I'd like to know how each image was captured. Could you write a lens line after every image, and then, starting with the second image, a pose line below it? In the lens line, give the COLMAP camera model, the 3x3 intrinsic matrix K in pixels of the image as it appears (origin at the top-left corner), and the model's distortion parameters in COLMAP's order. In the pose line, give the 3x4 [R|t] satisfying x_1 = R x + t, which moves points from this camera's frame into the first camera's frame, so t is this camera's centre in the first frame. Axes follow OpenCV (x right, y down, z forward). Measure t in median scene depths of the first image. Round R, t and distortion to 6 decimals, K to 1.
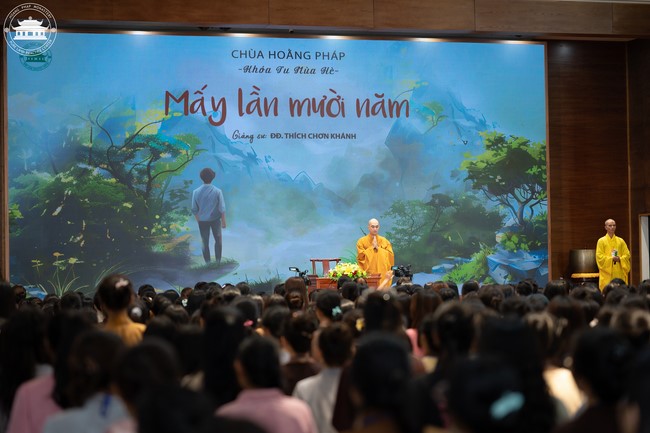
lens RADIAL K [[1606.1, 0, 325.0], [0, 1606.1, 216.7], [0, 0, 1]] dist [0.025544, 0.000000]
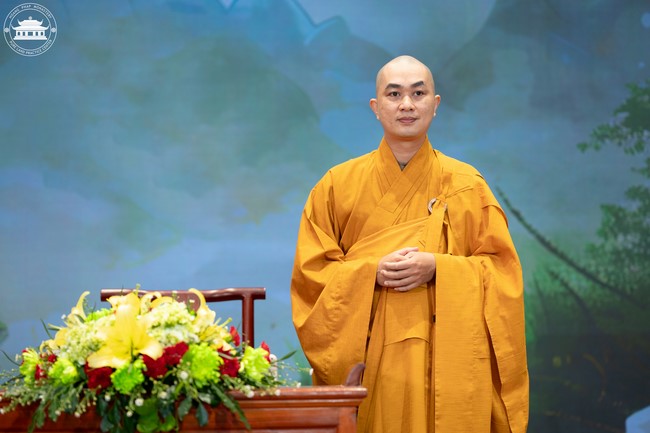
lens RADIAL K [[1606.1, 0, 323.4], [0, 1606.1, 219.7], [0, 0, 1]] dist [0.025544, 0.000000]
pose [[0.966054, -0.020844, -0.257498, 0.061756], [0.005213, 0.998110, -0.061238, 0.027612], [0.258288, 0.057817, 0.964336, 0.756656]]
